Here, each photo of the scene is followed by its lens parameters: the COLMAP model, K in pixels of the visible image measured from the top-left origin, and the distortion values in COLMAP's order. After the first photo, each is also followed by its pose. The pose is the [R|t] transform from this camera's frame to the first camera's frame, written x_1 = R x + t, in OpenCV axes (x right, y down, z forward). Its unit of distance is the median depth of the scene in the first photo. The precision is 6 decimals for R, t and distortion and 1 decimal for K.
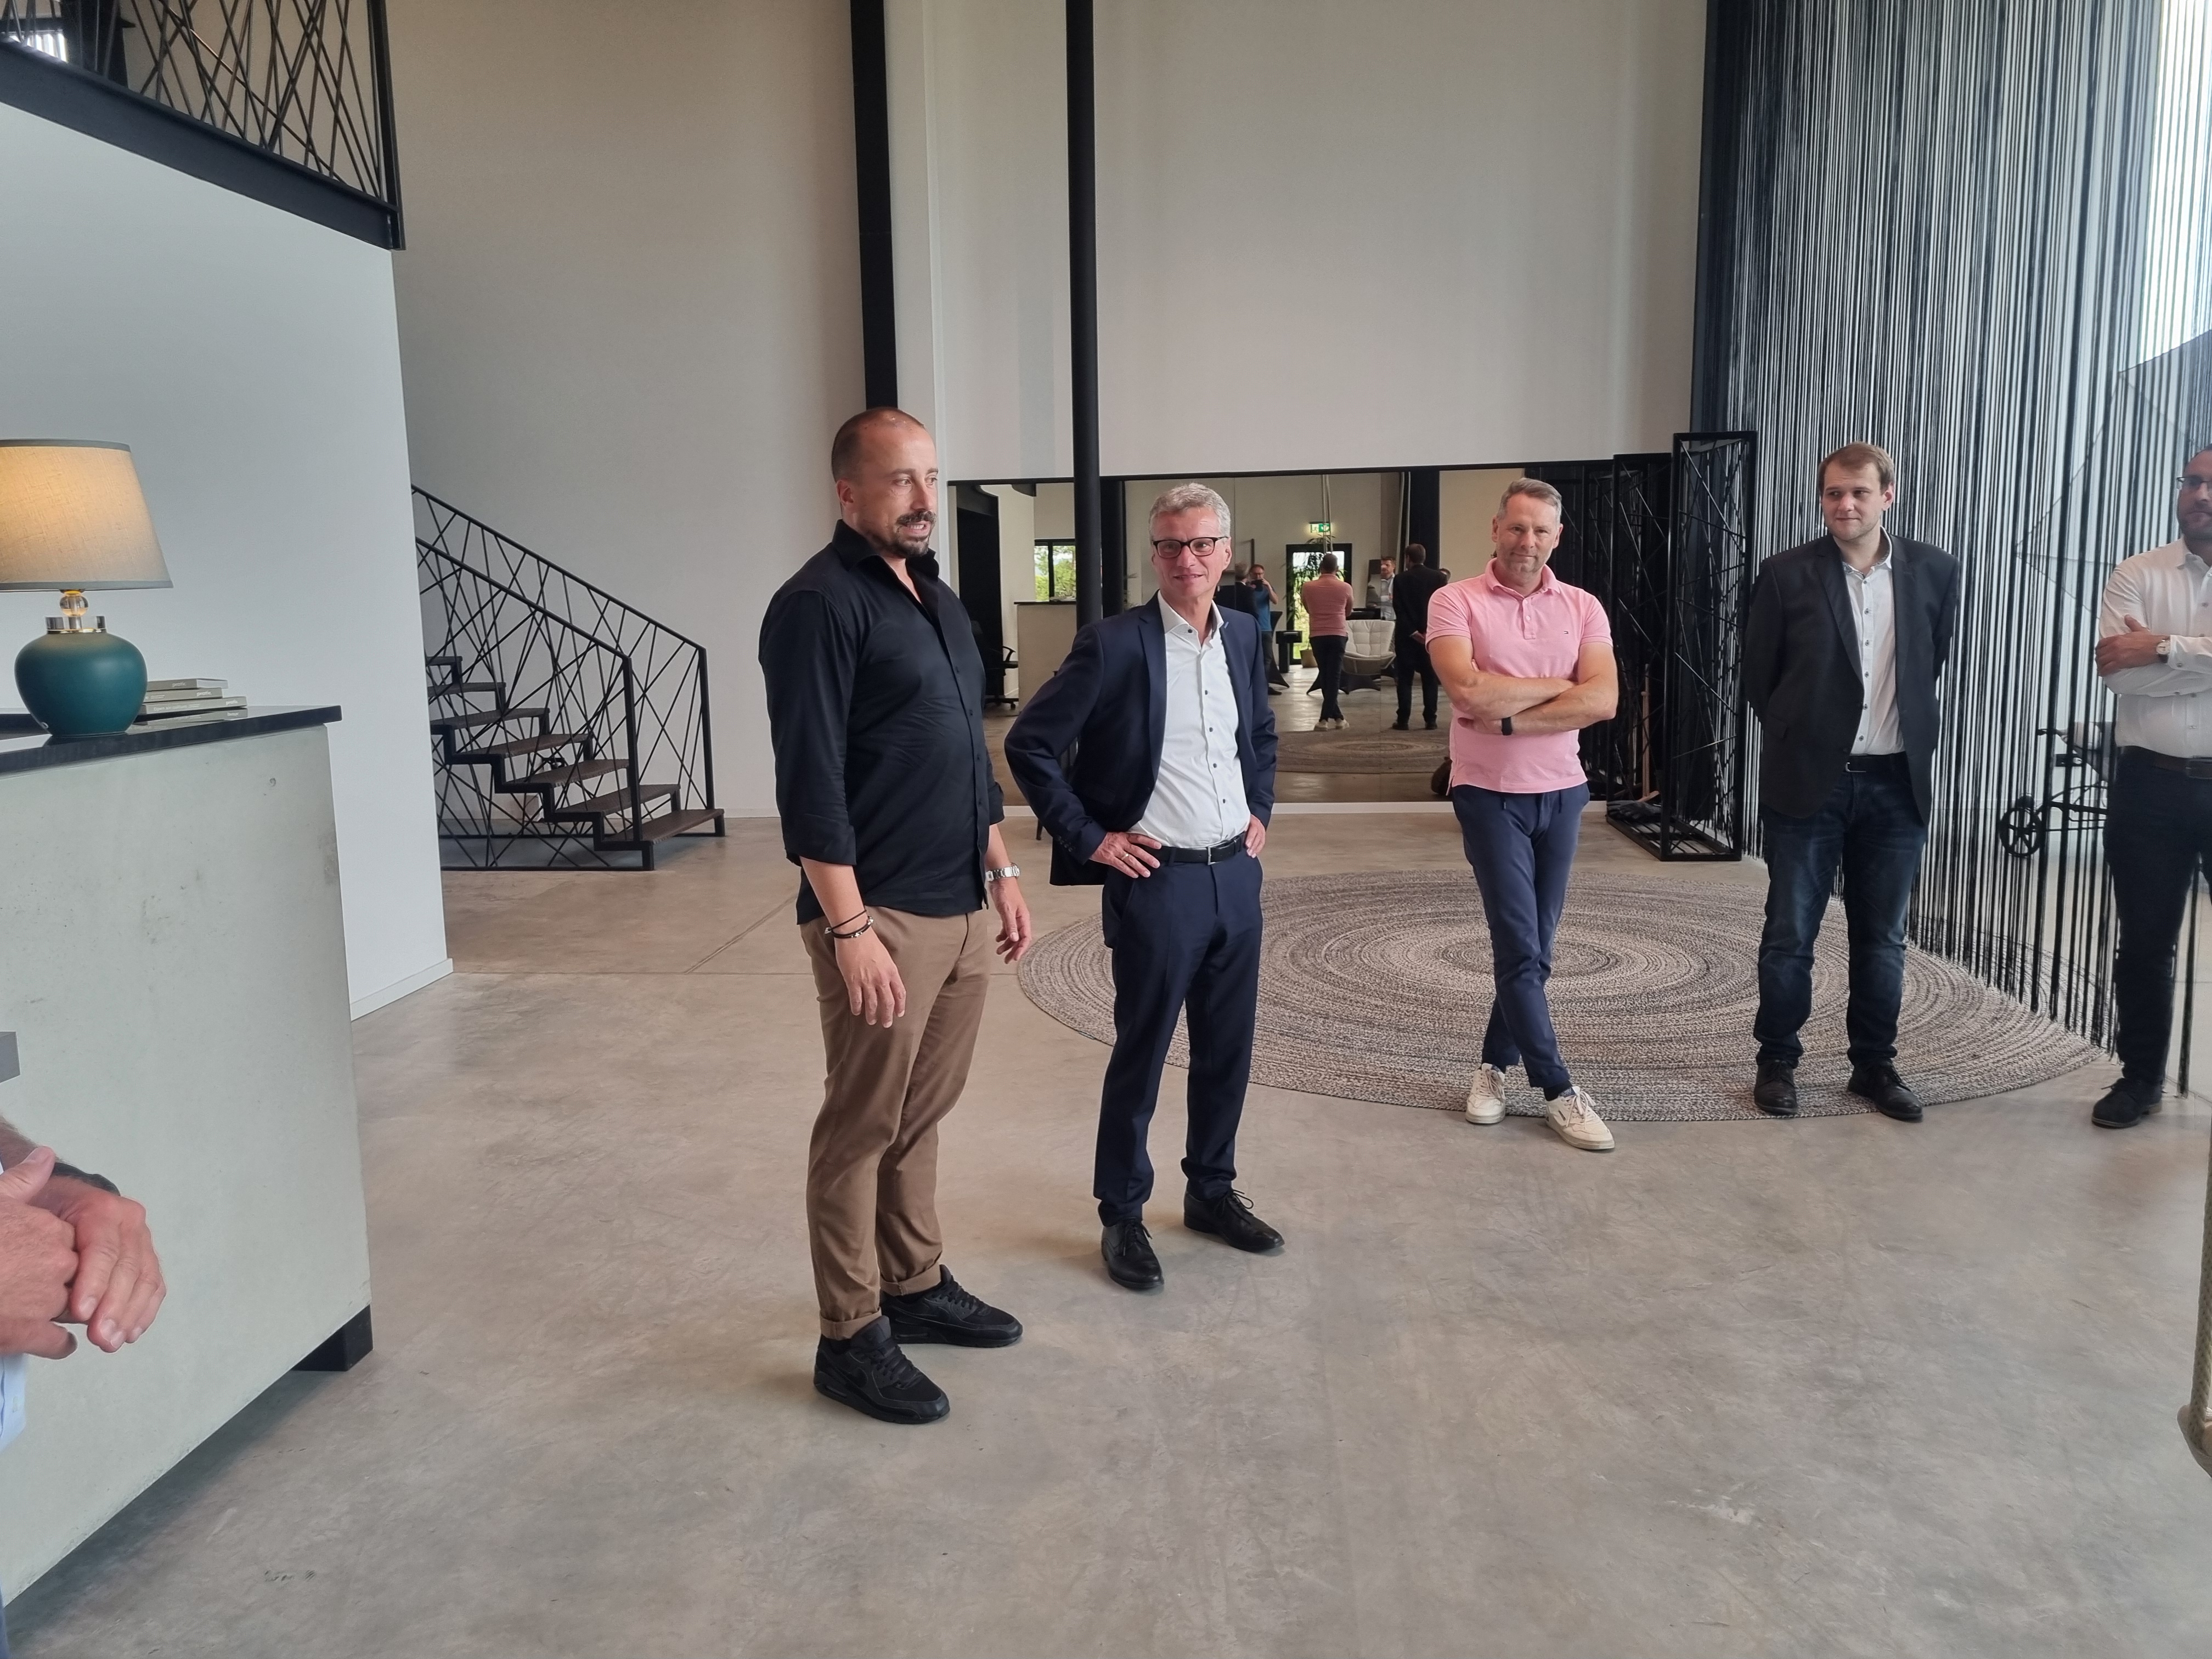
lens RADIAL K [[1659.2, 0, 1106.0], [0, 1659.2, 829.5], [0, 0, 1]] dist [0.092799, -0.001553]
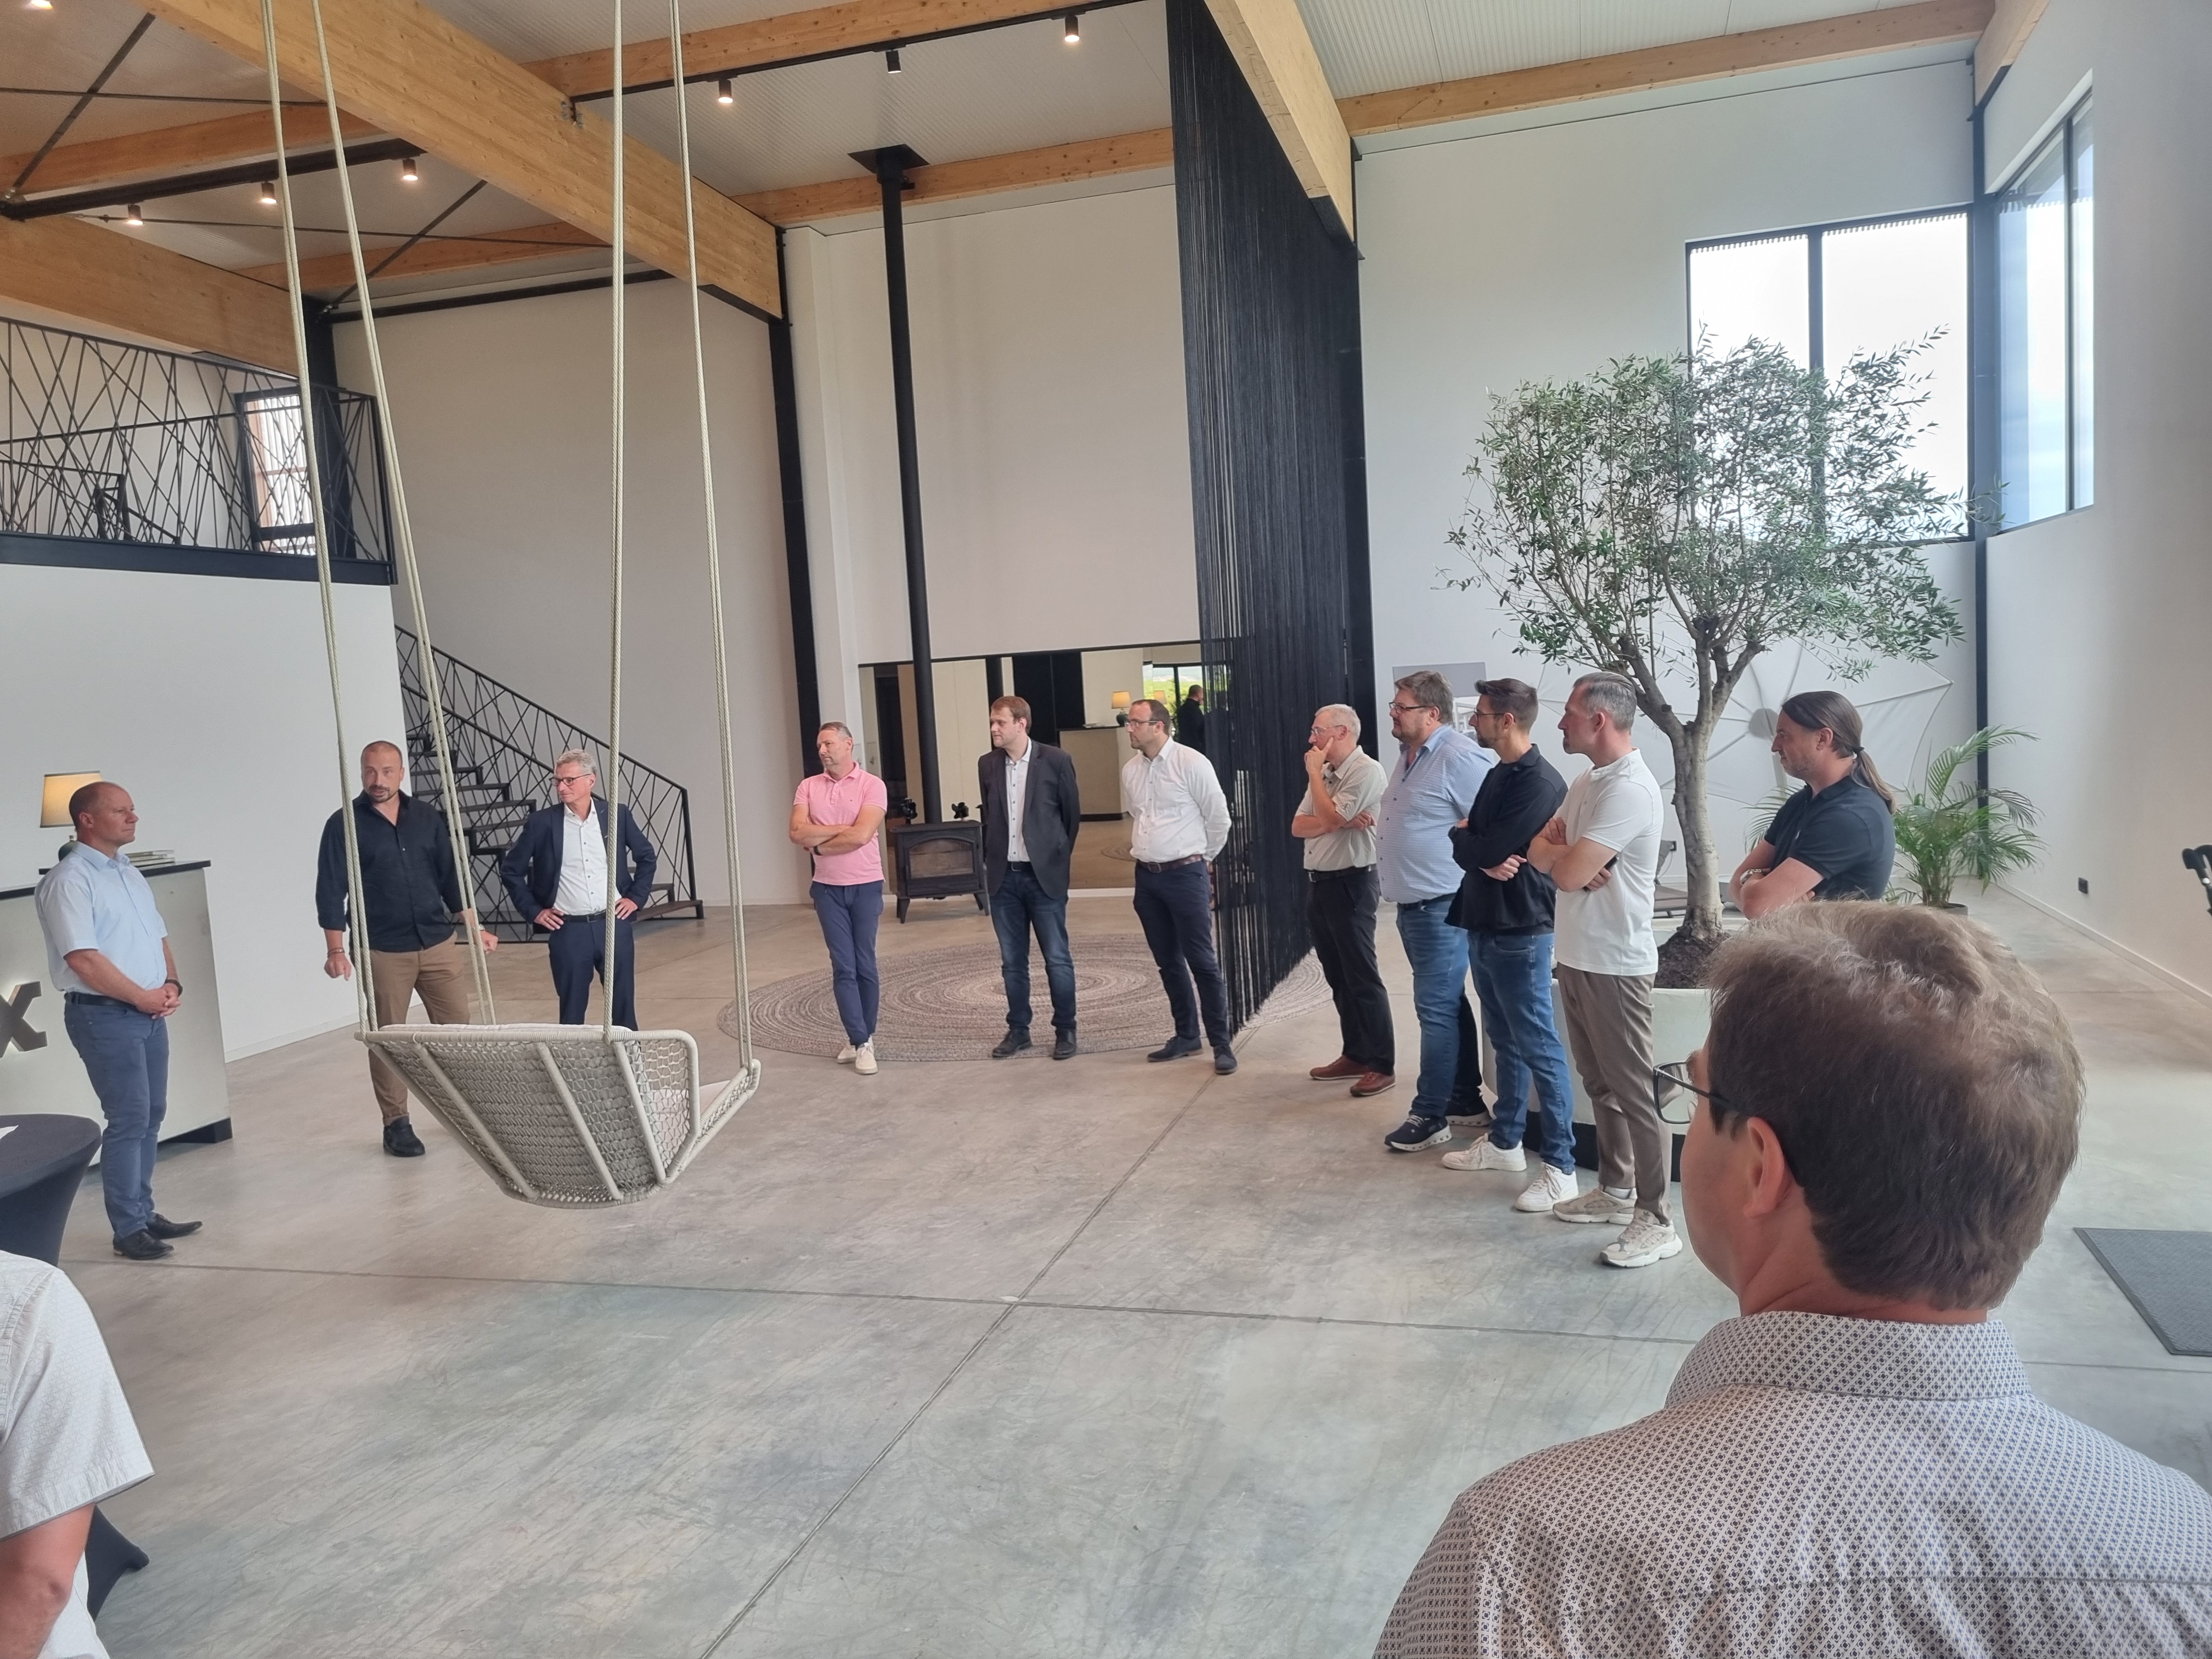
lens RADIAL K [[1659.2, 0, 1106.0], [0, 1659.2, 829.5], [0, 0, 1]] dist [0.092799, -0.001553]
pose [[0.978144, -0.022352, -0.206726, 0.936804], [0.011419, 0.998480, -0.053926, 0.020125], [0.207617, 0.050387, 0.976912, -0.794071]]
